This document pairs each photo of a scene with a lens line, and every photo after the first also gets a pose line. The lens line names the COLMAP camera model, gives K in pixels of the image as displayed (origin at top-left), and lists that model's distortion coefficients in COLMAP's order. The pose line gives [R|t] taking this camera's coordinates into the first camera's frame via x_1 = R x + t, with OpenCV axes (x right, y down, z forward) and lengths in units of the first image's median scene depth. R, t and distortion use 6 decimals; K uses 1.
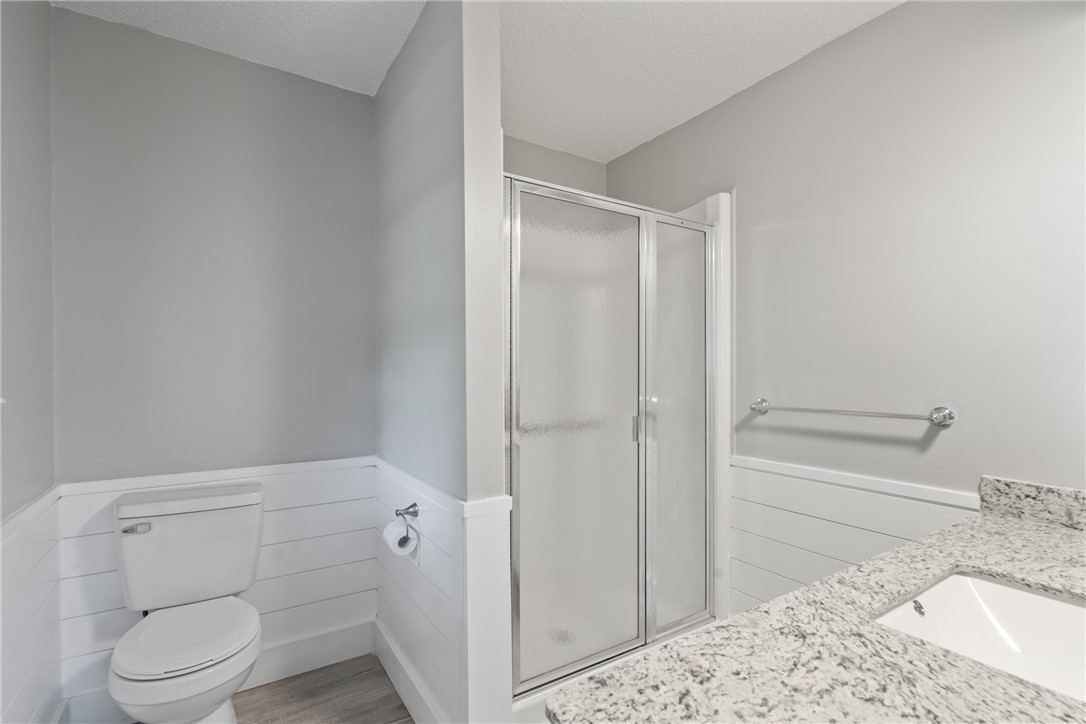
lens RADIAL K [[500.3, 0, 538.2], [0, 500.3, 371.6], [0, 0, 1]] dist [-0.003060, 0.000161]
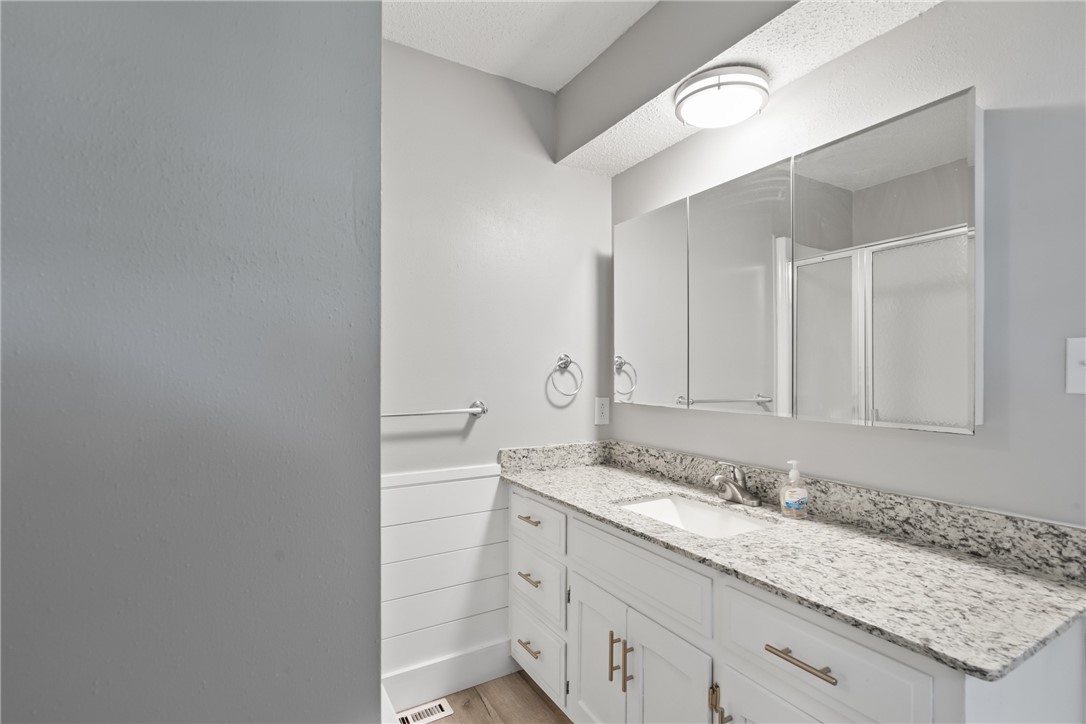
lens RADIAL K [[500.3, 0, 538.2], [0, 500.3, 371.6], [0, 0, 1]] dist [-0.003060, 0.000161]
pose [[0.046070, 0.003637, 0.998932, -0.542248], [0.003391, 0.999987, -0.003798, 0.000357], [-0.998932, 0.003562, 0.046057, 0.931357]]
